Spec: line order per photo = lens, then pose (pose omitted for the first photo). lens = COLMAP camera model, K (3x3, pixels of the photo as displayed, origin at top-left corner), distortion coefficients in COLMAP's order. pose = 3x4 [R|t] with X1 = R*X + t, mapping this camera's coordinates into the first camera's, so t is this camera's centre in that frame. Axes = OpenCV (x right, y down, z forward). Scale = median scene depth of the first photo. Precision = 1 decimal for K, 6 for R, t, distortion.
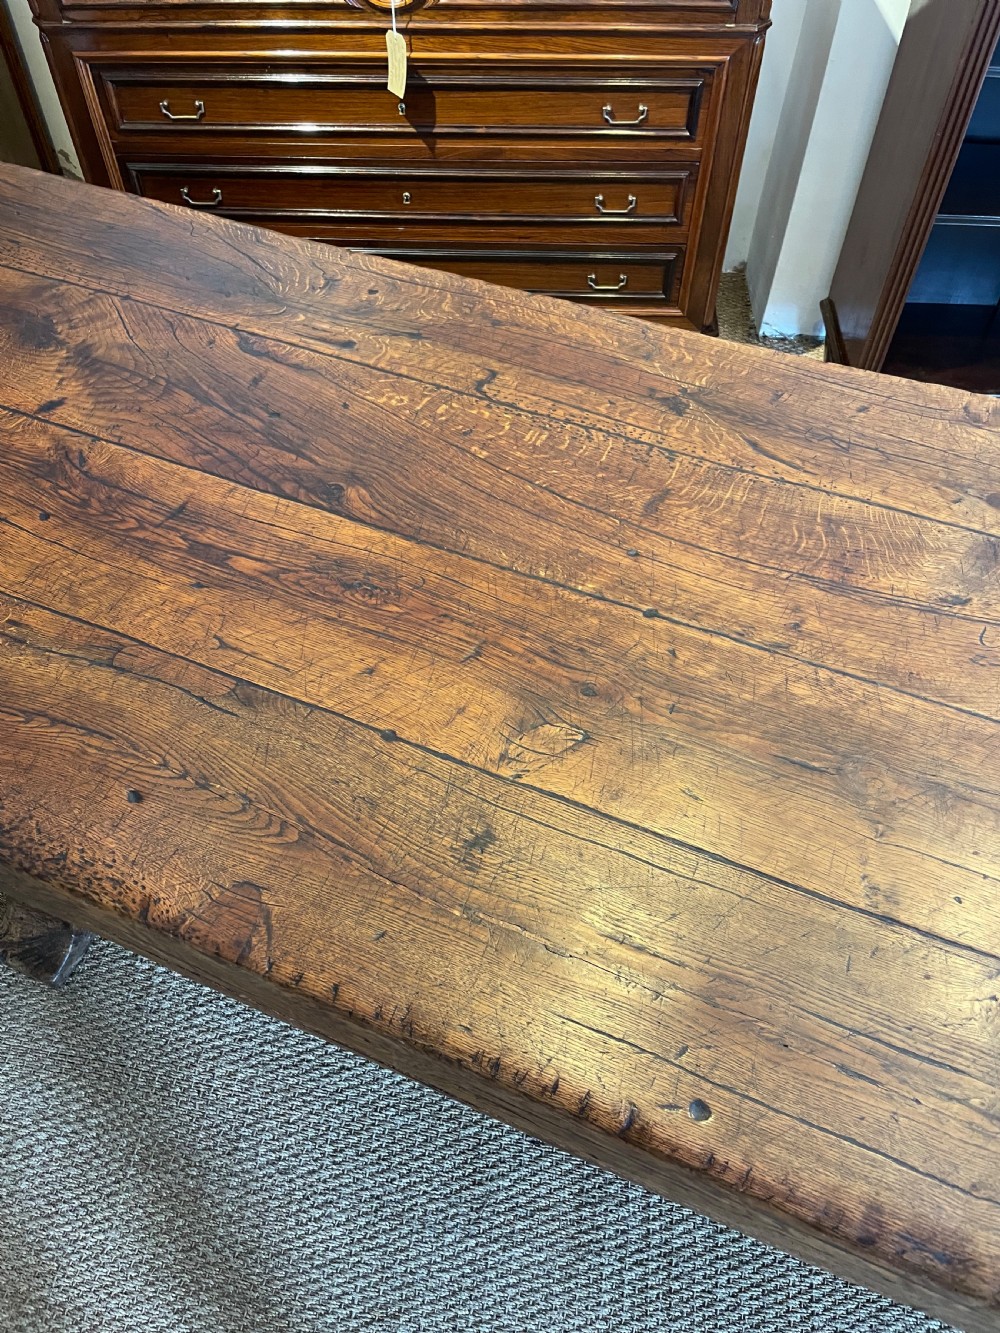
lens RADIAL K [[1021.7, 0, 485.4], [0, 1021.7, 663.3], [0, 0, 1]] dist [0.078312, -0.116492]
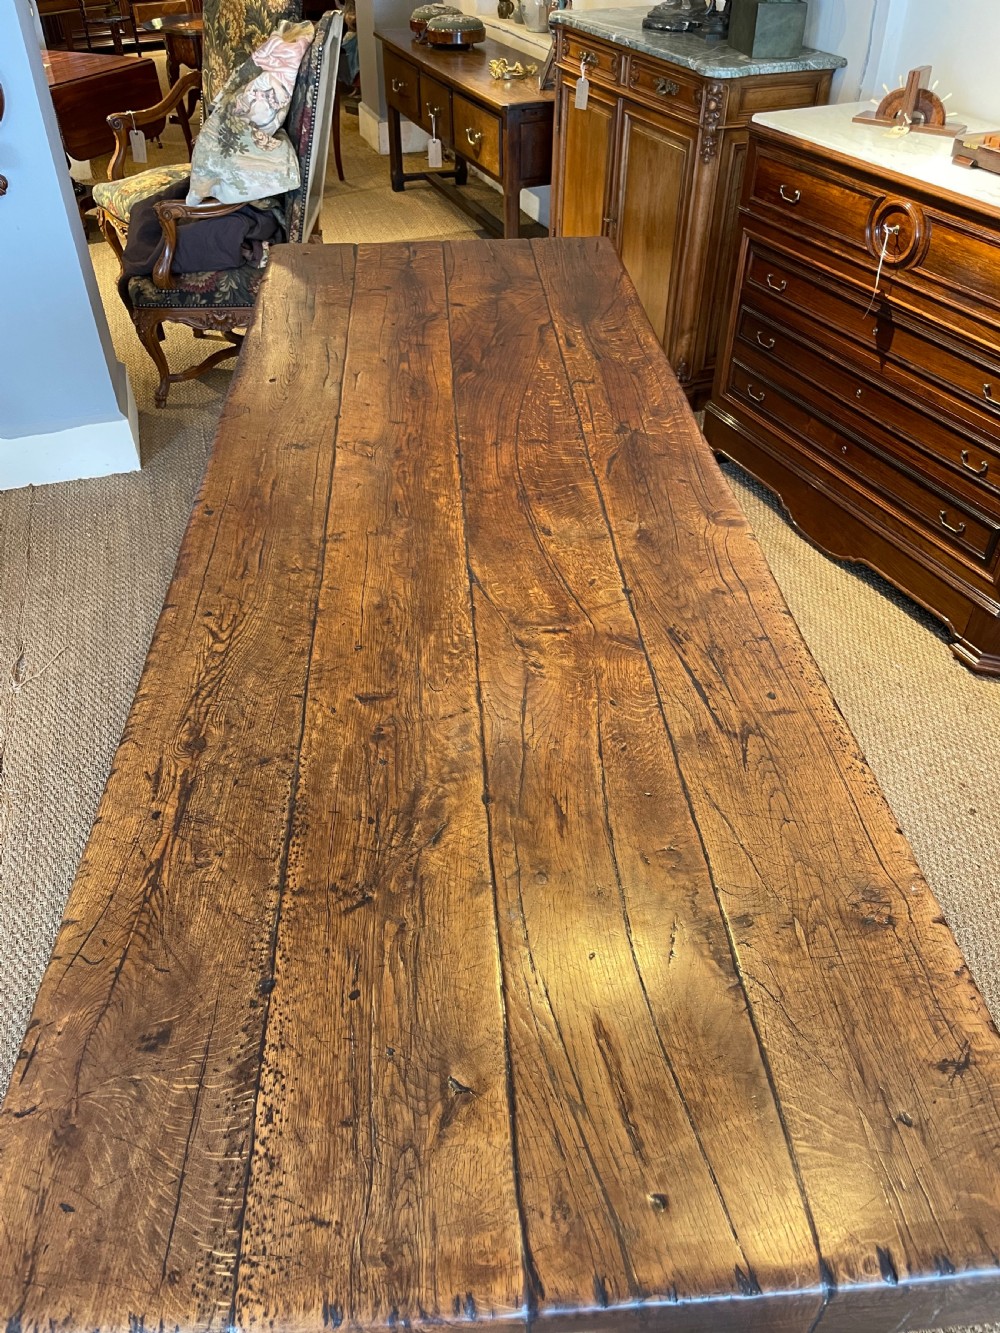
lens RADIAL K [[1021.7, 0, 487.7], [0, 1021.7, 661.2], [0, 0, 1]] dist [0.078312, -0.116492]
pose [[0.451763, 0.569164, -0.686995, 1.239981], [-0.709777, 0.695827, 0.109737, -0.021768], [0.540488, 0.438038, 0.718329, -0.103998]]
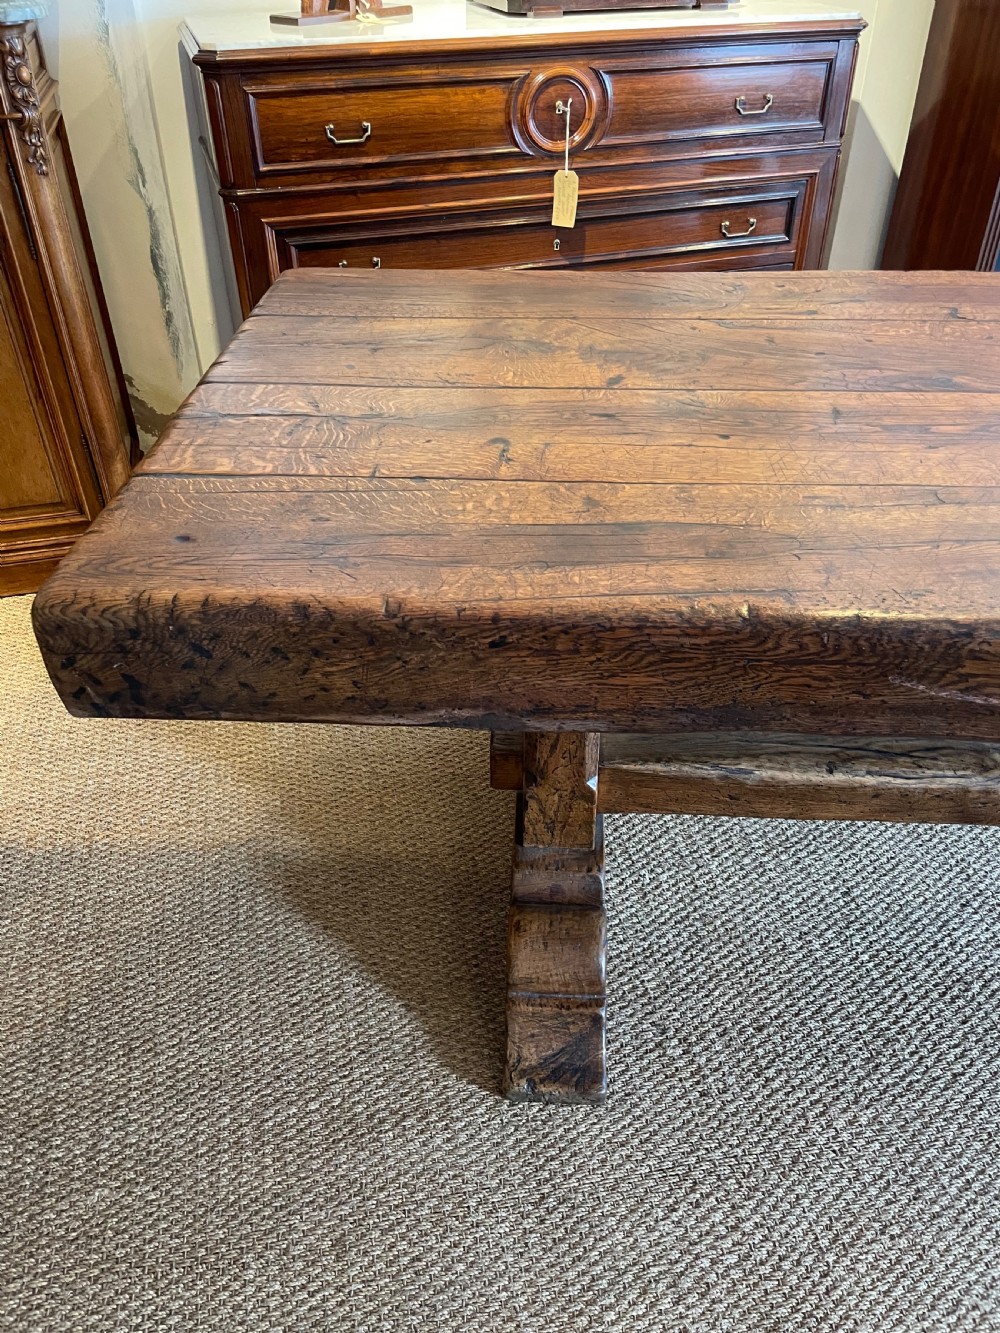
lens RADIAL K [[1021.7, 0, 495.2], [0, 1021.7, 673.4], [0, 0, 1]] dist [0.078312, -0.116492]
pose [[0.939450, -0.208683, 0.271819, -0.760068], [0.274858, 0.932579, -0.233985, 0.188737], [-0.204664, 0.294529, 0.933470, 0.163736]]
